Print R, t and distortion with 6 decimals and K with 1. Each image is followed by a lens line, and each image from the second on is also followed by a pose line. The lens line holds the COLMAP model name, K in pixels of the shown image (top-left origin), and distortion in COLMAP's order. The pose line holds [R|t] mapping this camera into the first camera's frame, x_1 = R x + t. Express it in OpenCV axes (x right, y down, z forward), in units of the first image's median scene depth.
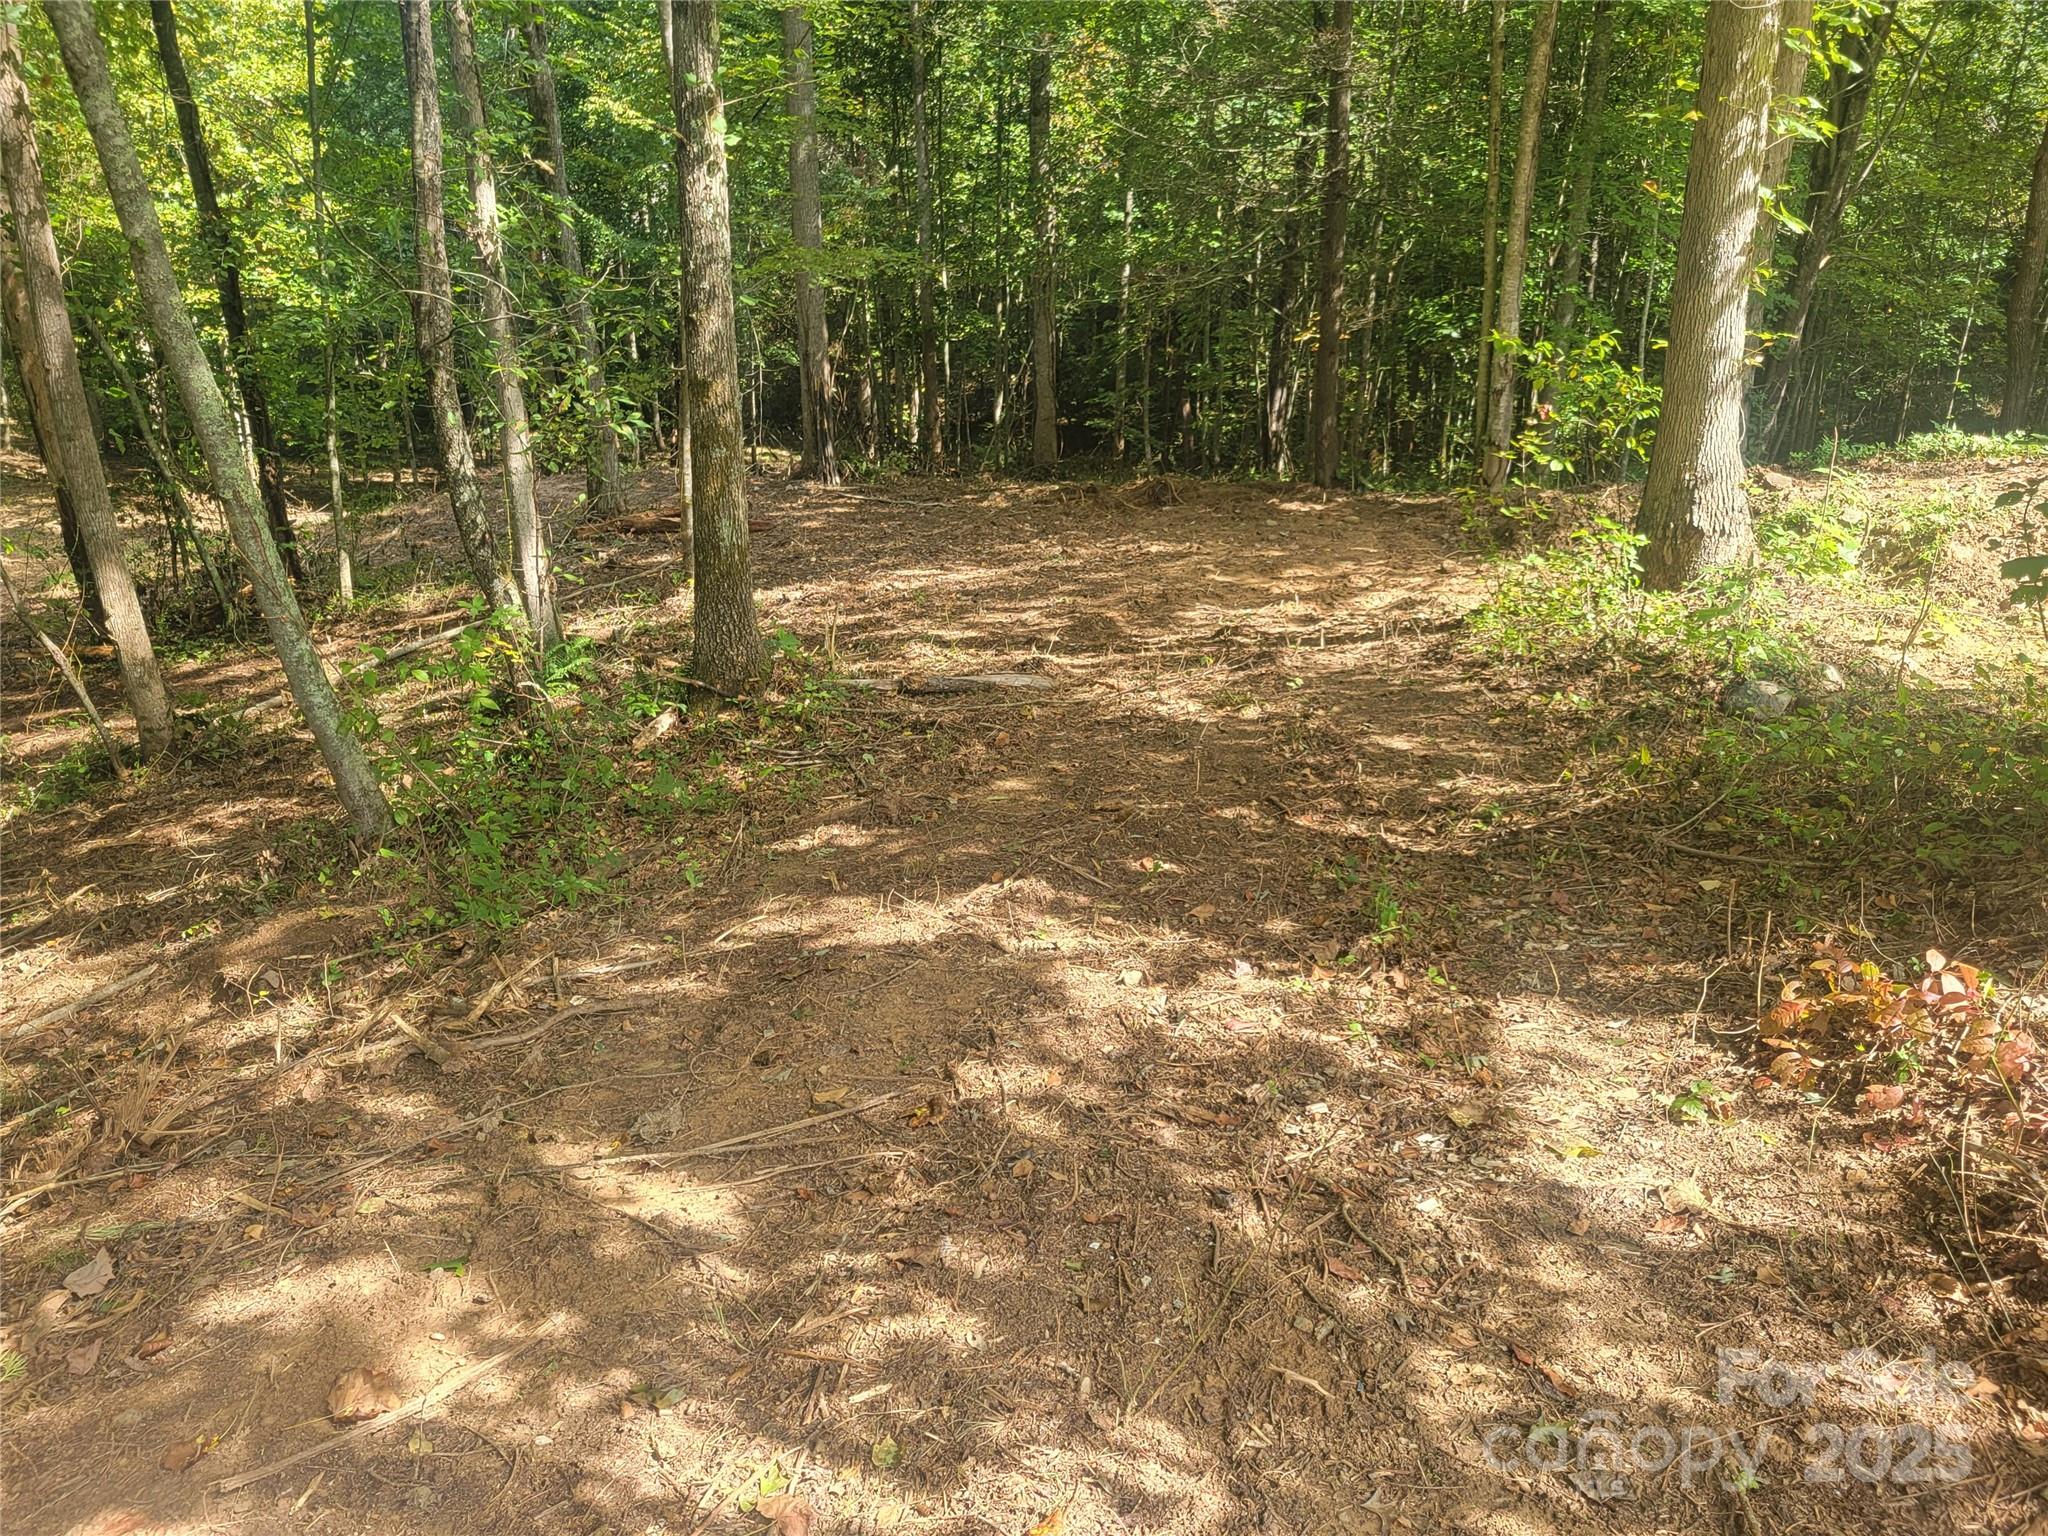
lens RADIAL K [[1552.9, 0, 1016.2], [0, 1552.9, 755.7], [0, 0, 1]] dist [0.006028, -0.000226]
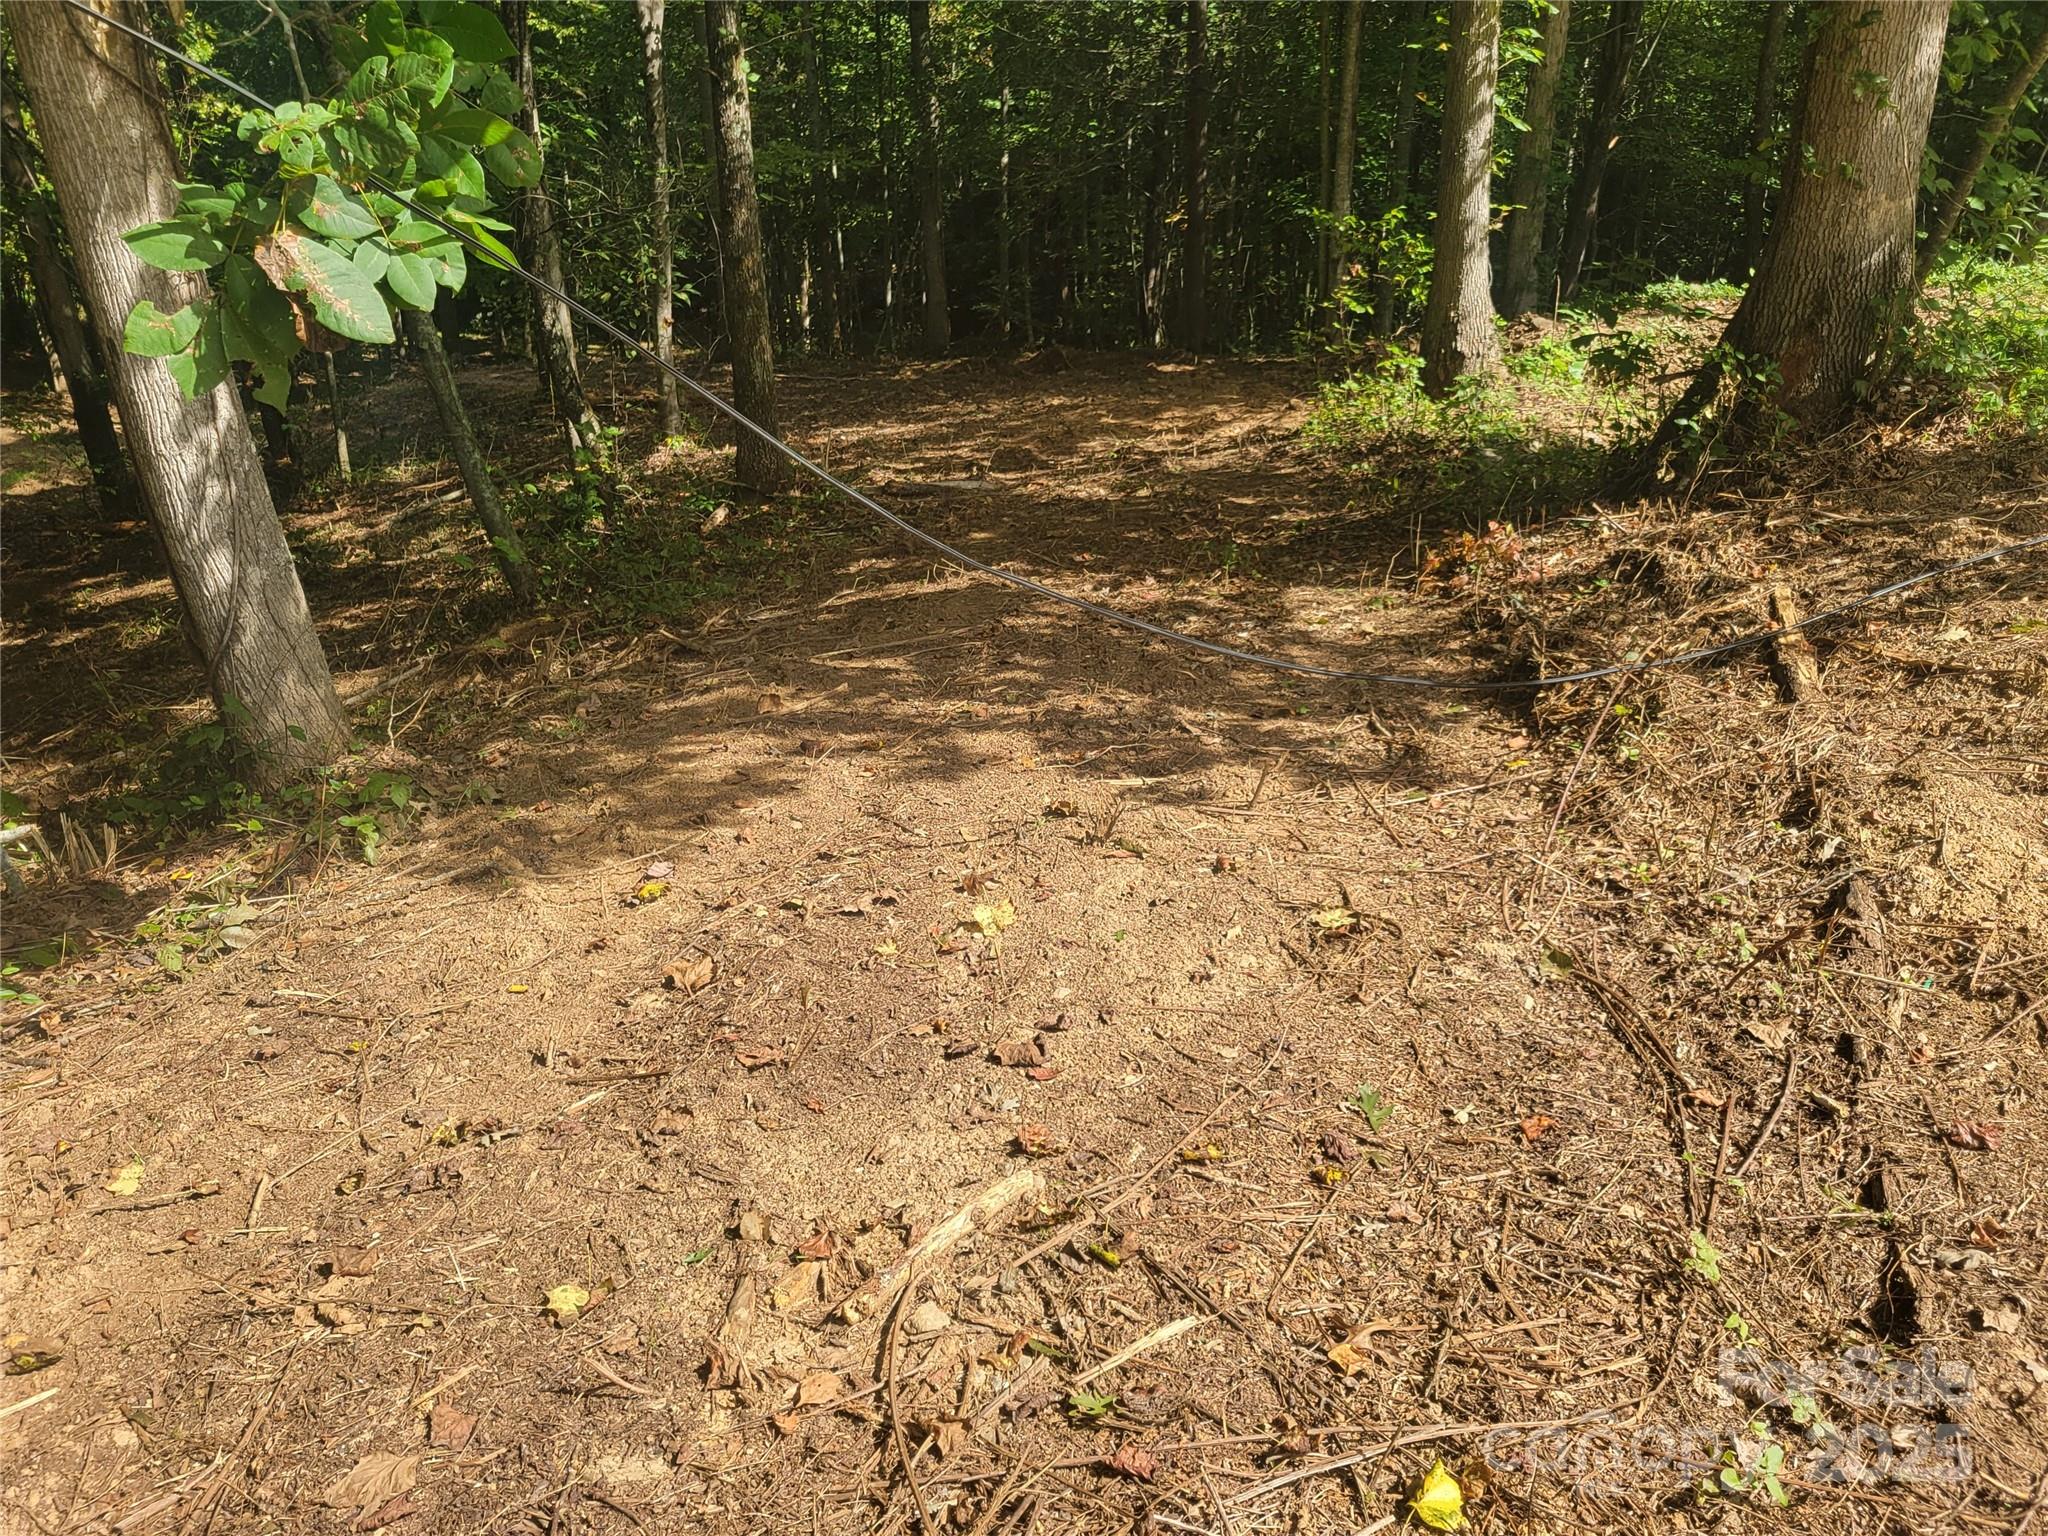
lens RADIAL K [[1542.5, 0, 1024.0], [0, 1542.5, 768.0], [0, 0, 1]] dist [0.004462, 0.000252]
pose [[0.996167, -0.047603, 0.073379, -0.064784], [0.041963, 0.996180, 0.076576, 0.101051], [-0.076744, -0.073204, 0.994360, -0.361160]]
